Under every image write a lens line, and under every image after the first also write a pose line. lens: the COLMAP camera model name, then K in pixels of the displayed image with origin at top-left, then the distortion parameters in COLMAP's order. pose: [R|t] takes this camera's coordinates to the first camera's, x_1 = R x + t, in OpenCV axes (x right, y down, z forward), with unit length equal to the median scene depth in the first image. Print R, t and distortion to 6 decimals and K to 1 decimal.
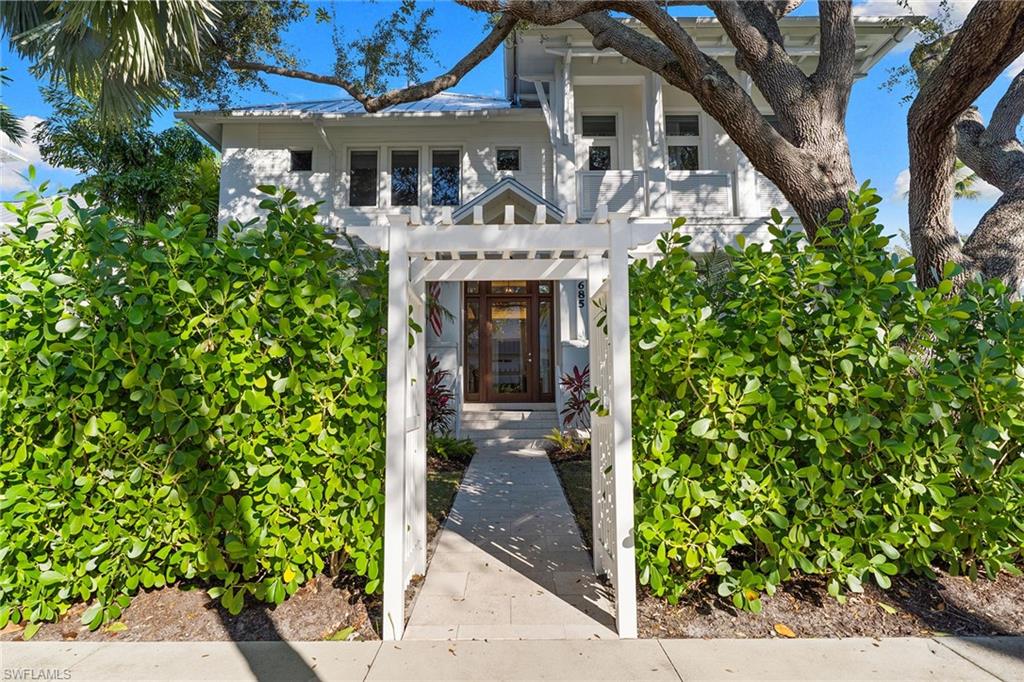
lens RADIAL K [[529.4, 0, 520.6], [0, 529.4, 286.6], [0, 0, 1]] dist [-0.007229, -0.000229]
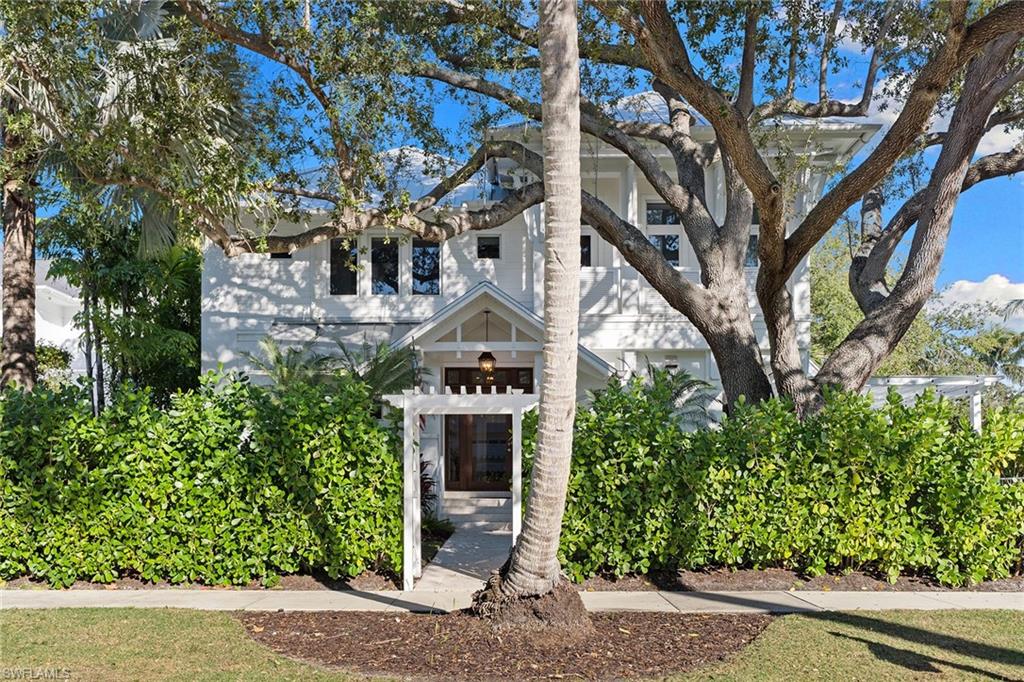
lens RADIAL K [[863.2, 0, 507.6], [0, 863.2, 343.8], [0, 0, 1]] dist [-0.033921, -0.002353]
pose [[0.999239, -0.001104, -0.038980, 0.087299], [0.002434, 0.999416, 0.034086, -0.133761], [0.038919, -0.034155, 0.998658, -0.714273]]
